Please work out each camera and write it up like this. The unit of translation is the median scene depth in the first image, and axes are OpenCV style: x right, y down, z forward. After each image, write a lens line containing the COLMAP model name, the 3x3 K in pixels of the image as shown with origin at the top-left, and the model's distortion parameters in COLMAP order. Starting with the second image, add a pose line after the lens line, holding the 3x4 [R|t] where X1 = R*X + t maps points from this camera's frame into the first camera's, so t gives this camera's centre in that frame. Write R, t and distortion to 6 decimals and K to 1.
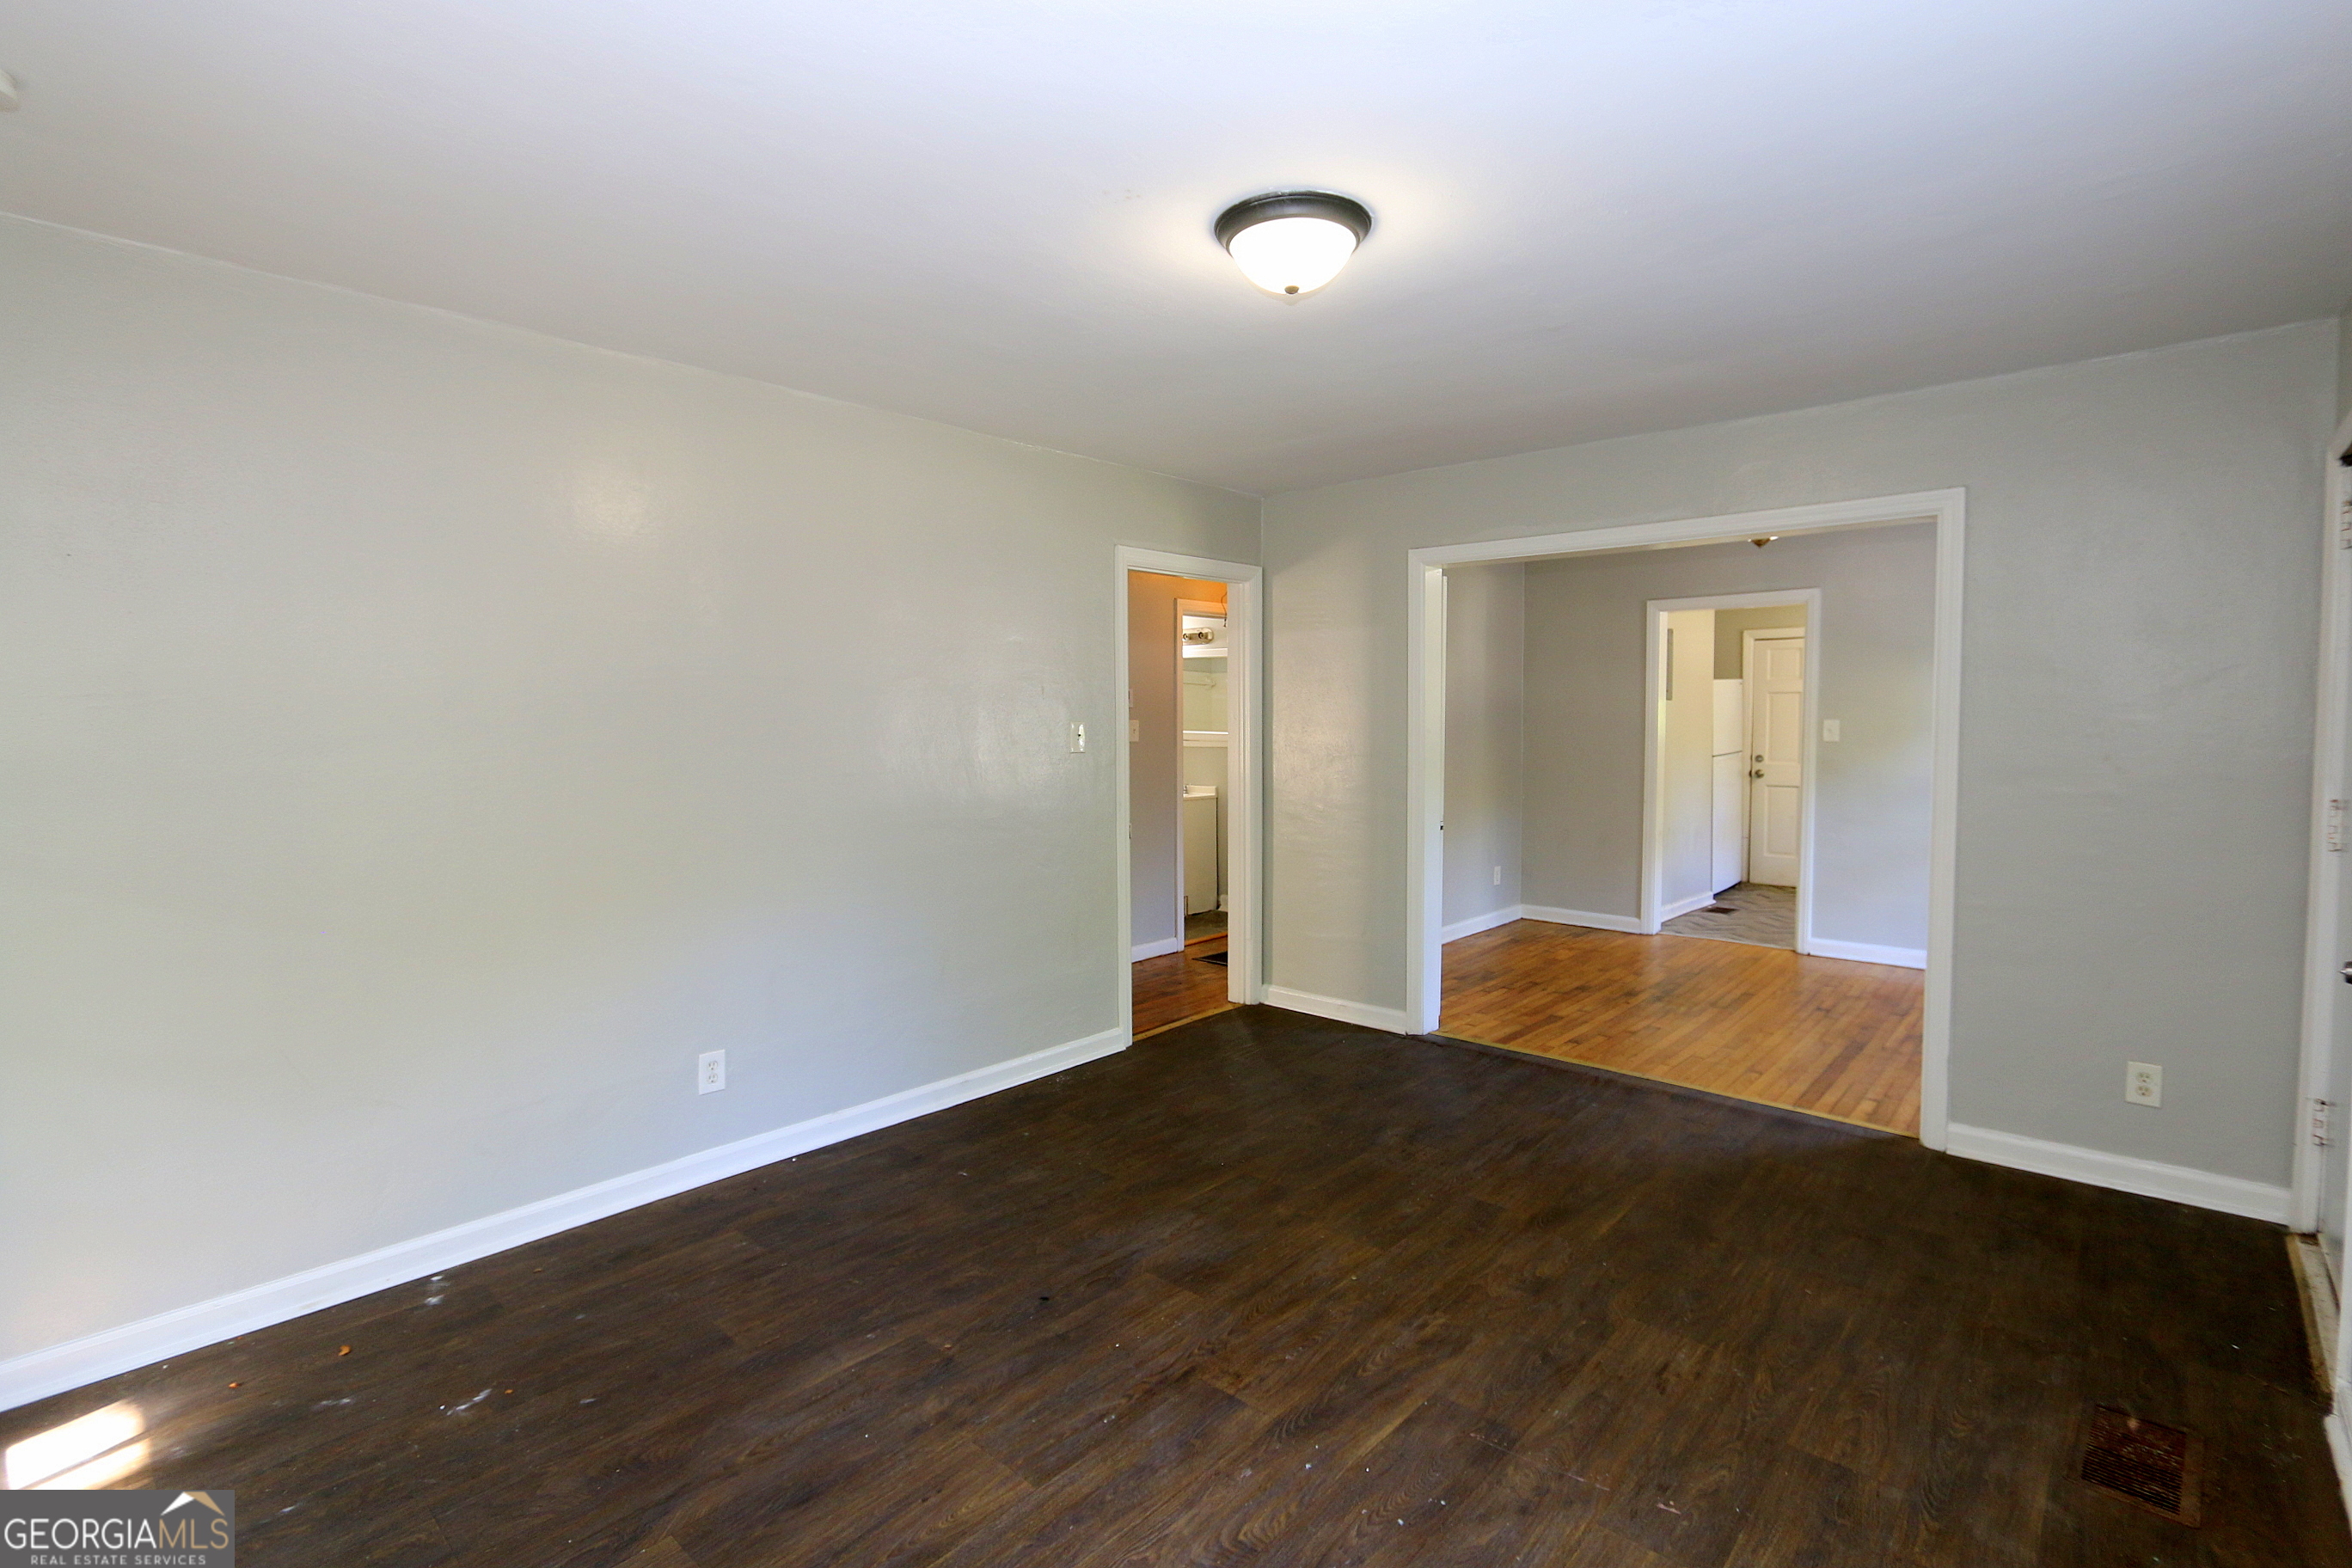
lens RADIAL K [[1081.2, 0, 1192.7], [0, 1081.2, 765.9], [0, 0, 1]] dist [-0.015821, 0.000233]
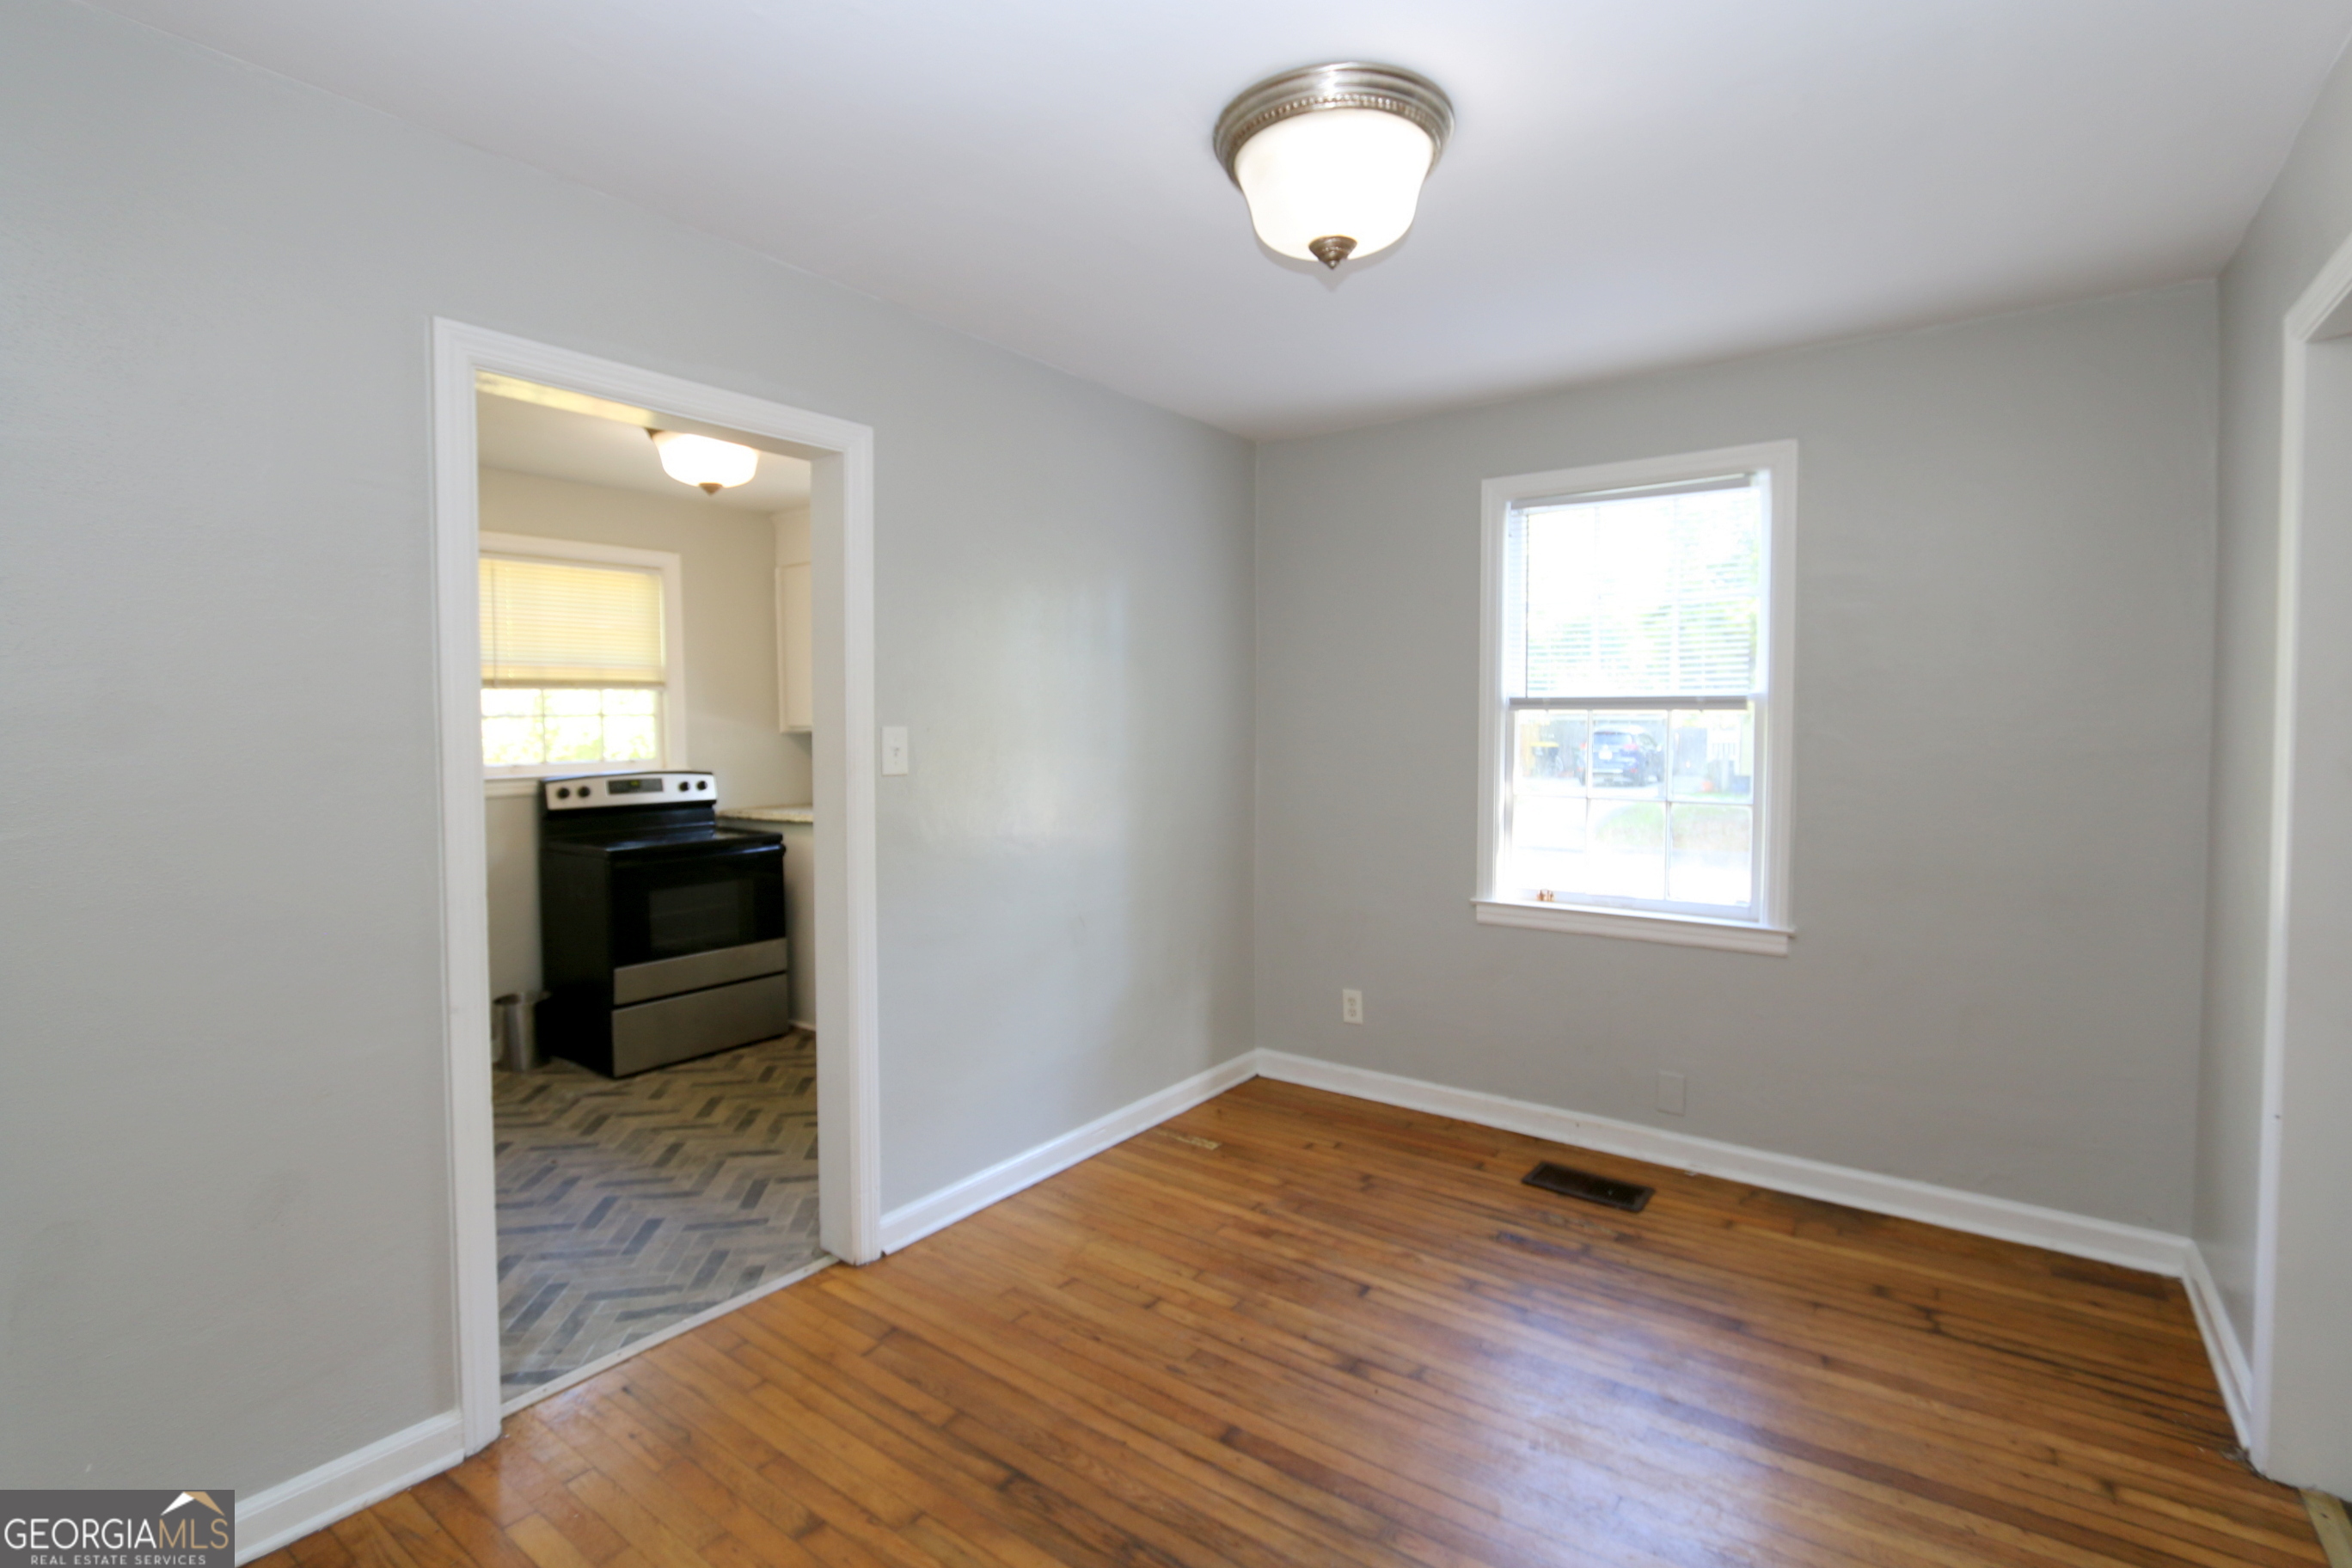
lens RADIAL K [[1081.2, 0, 1192.7], [0, 1081.2, 765.9], [0, 0, 1]] dist [-0.015821, 0.000233]
pose [[-0.098522, -0.033110, 0.994584, 0.202007], [0.050413, 0.997997, 0.038218, -0.059581], [-0.993857, 0.053905, -0.096655, 1.448902]]
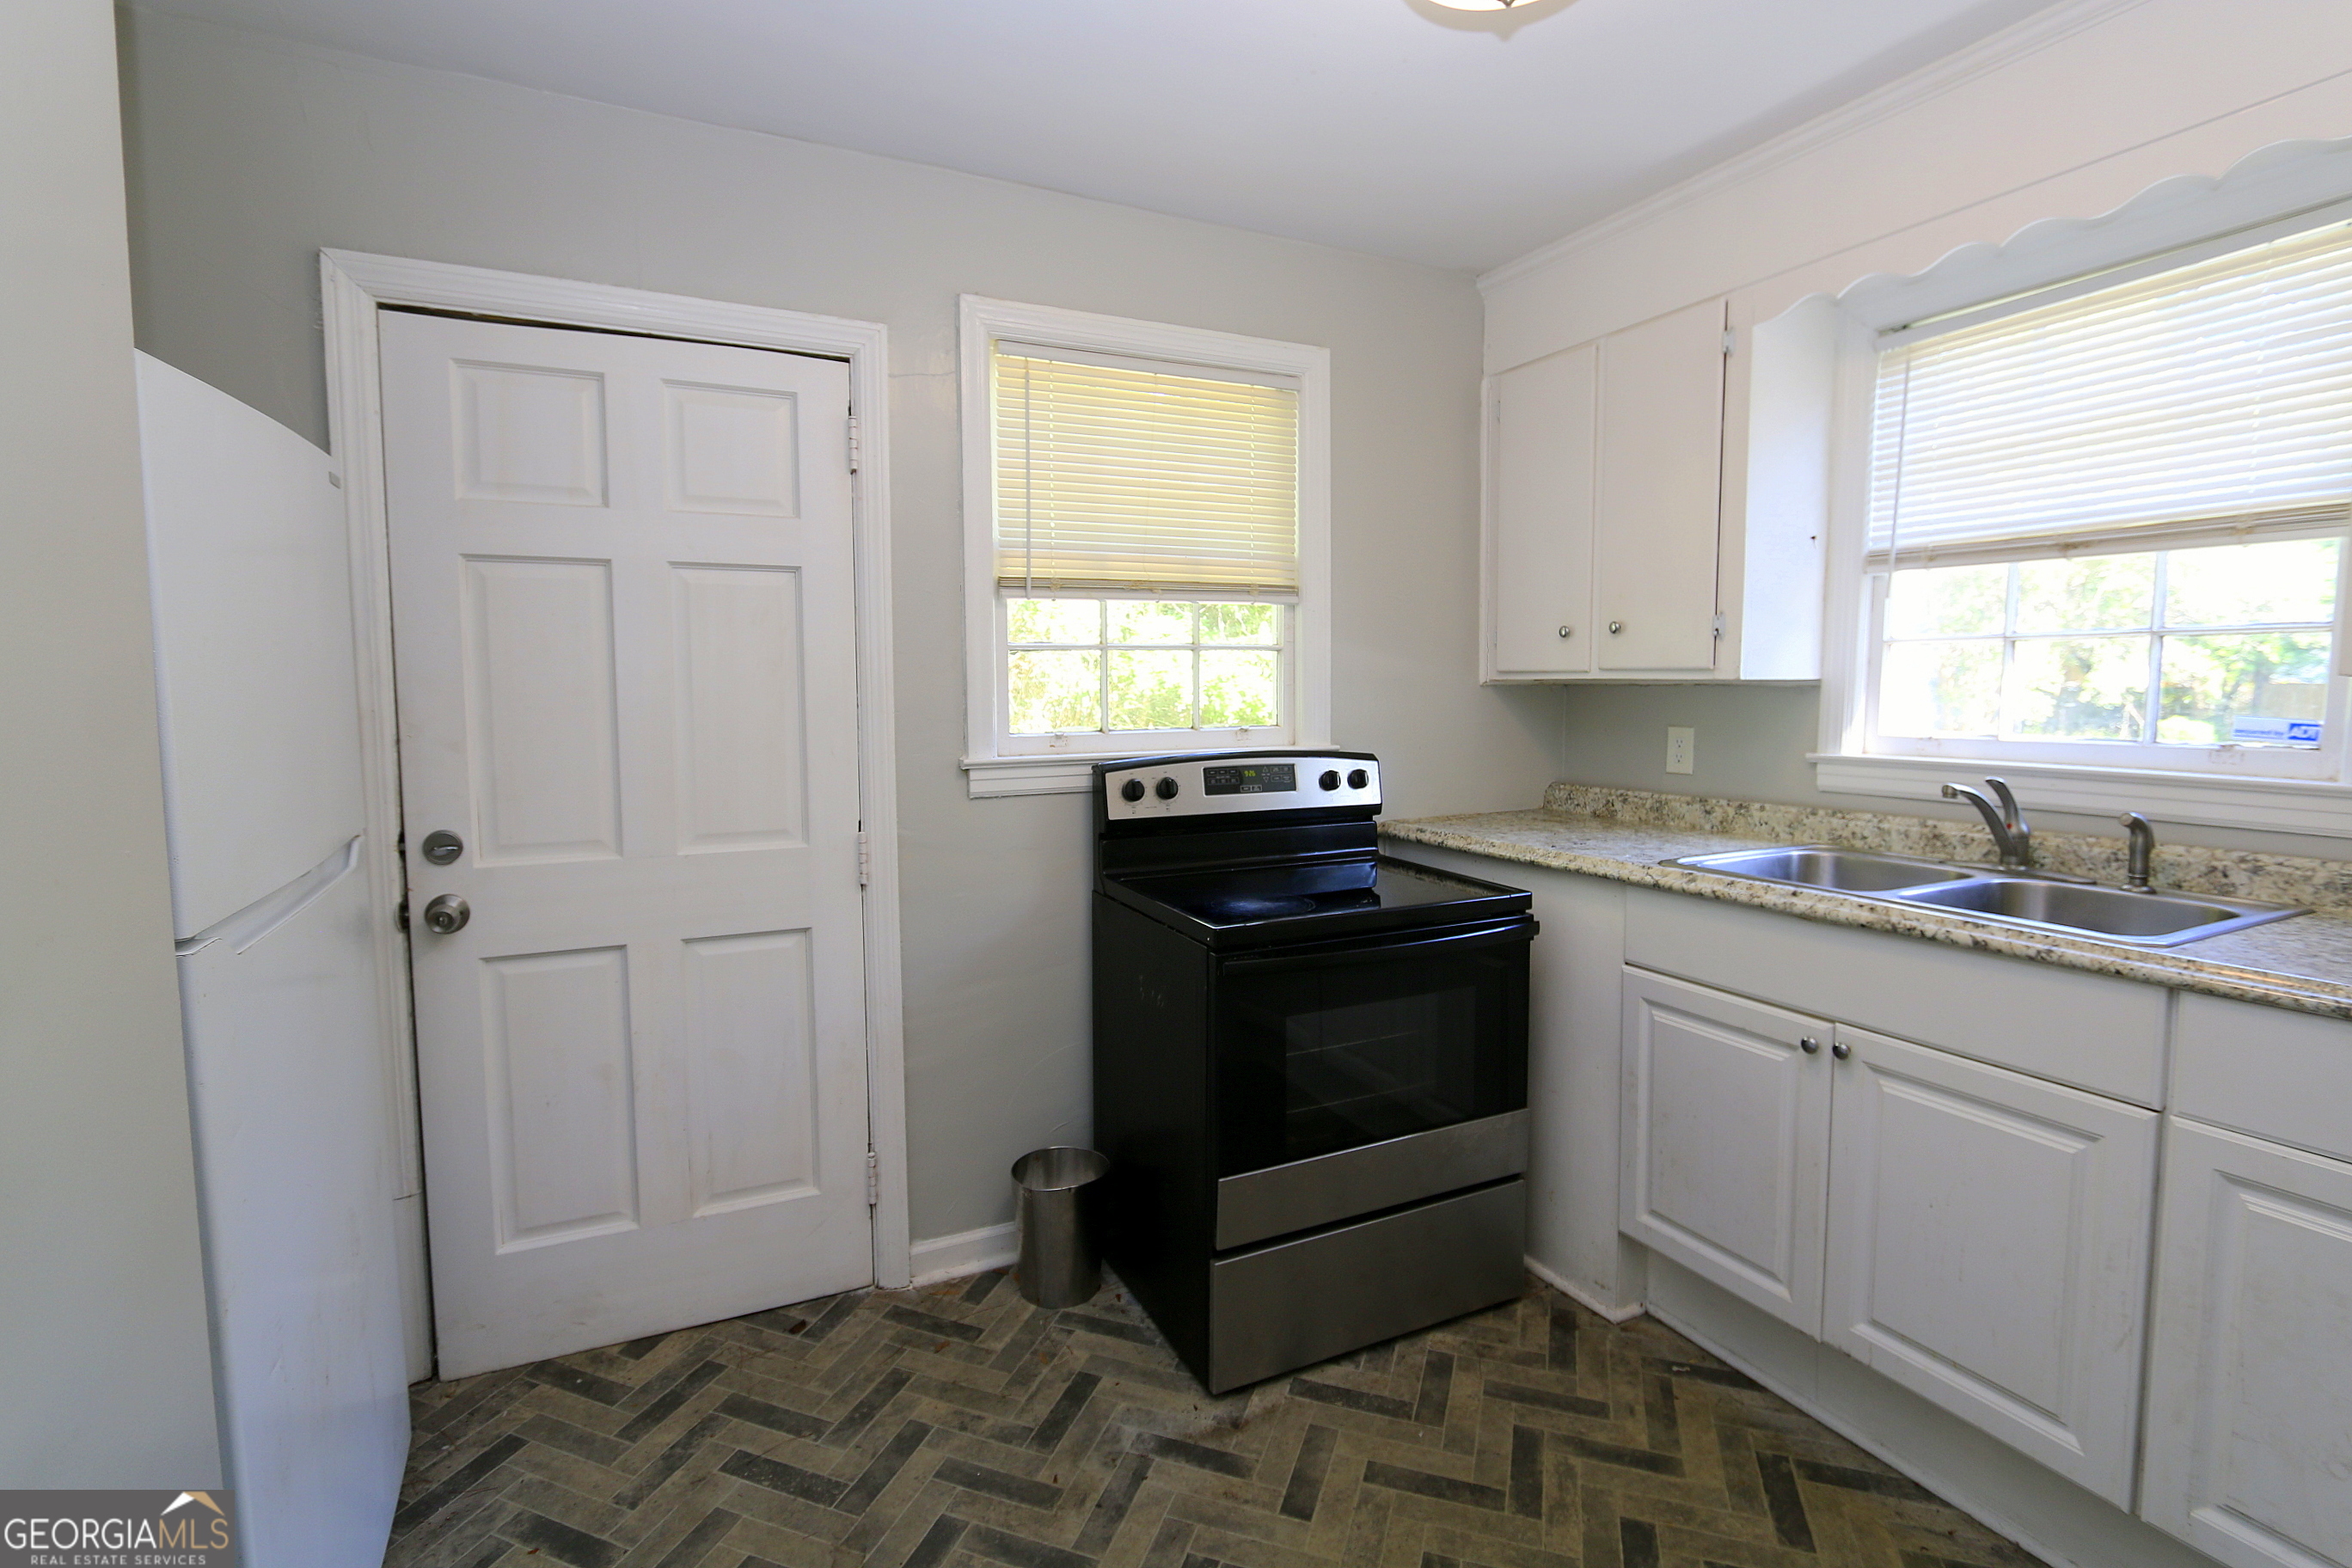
lens RADIAL K [[1125.3, 0, 1196.3], [0, 1125.3, 763.5], [0, 0, 1]] dist [0.001263, 0.000175]
pose [[0.370630, -0.067809, 0.926302, 0.833038], [0.040356, 0.997565, 0.056879, -0.072134], [-0.927903, 0.016301, 0.372464, 1.736289]]
